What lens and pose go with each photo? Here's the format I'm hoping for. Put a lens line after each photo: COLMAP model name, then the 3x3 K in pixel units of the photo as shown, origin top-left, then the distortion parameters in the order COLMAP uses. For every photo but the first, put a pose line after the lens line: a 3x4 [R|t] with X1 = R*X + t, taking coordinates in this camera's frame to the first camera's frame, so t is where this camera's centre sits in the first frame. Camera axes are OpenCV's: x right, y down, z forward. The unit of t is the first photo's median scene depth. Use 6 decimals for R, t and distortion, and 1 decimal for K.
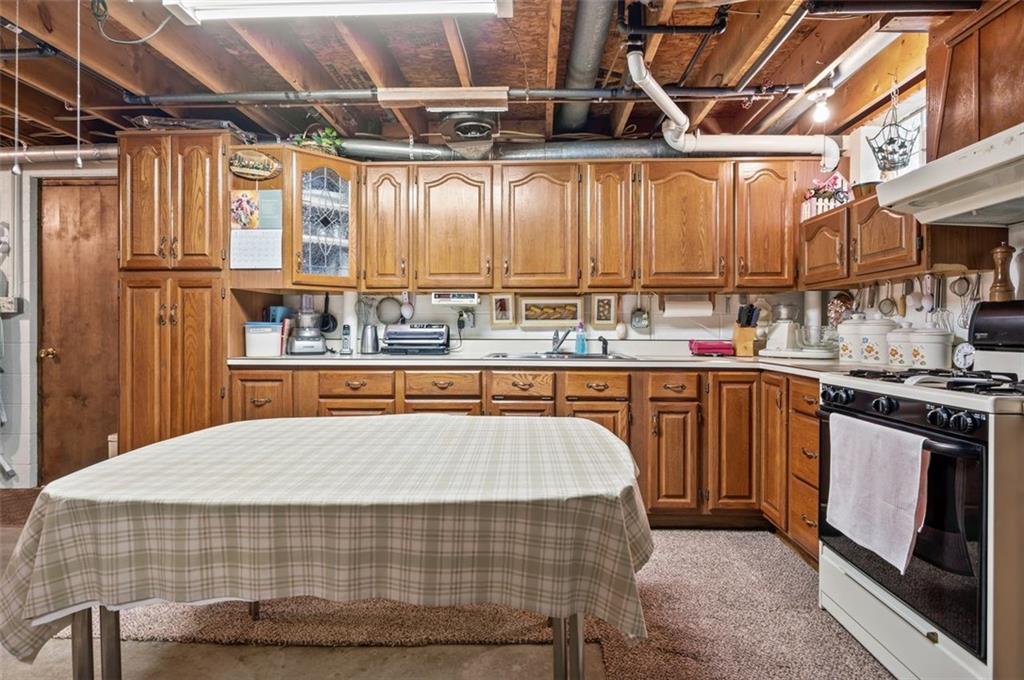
lens RADIAL K [[535.9, 0, 512.9], [0, 535.9, 337.0], [0, 0, 1]] dist [0.001543, 0.000096]
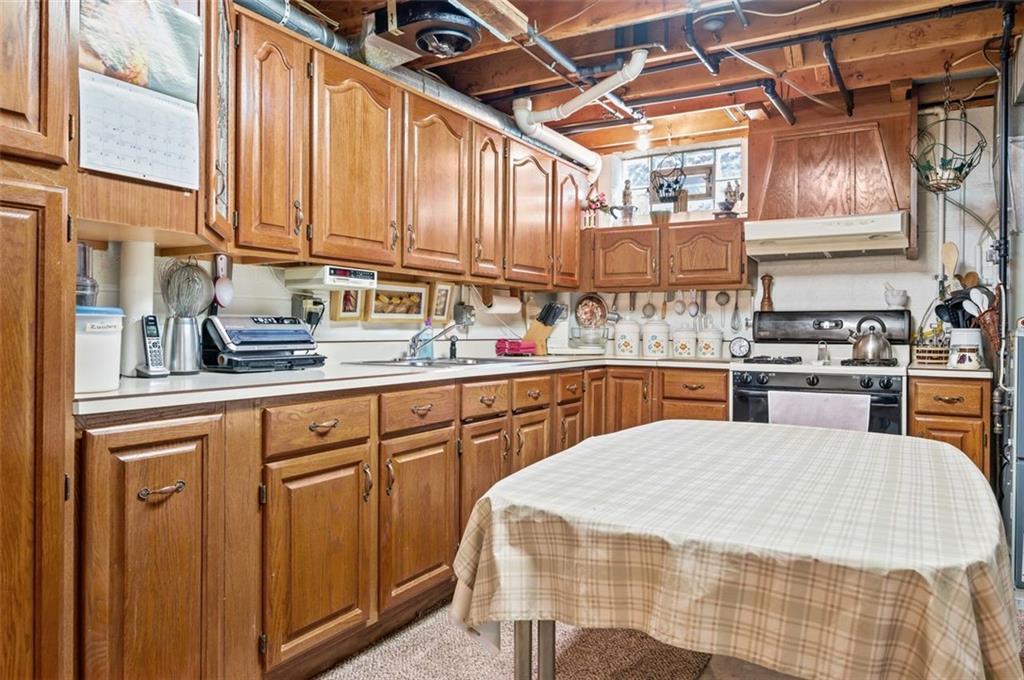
lens RADIAL K [[709.6, 0, 512.5], [0, 709.6, 336.1], [0, 0, 1]] dist [-0.000066, 0.001354]
pose [[0.462668, -0.007336, 0.886501, -0.793705], [0.004180, 0.999973, 0.006094, -0.007306], [-0.886522, 0.000886, 0.462686, 0.460192]]
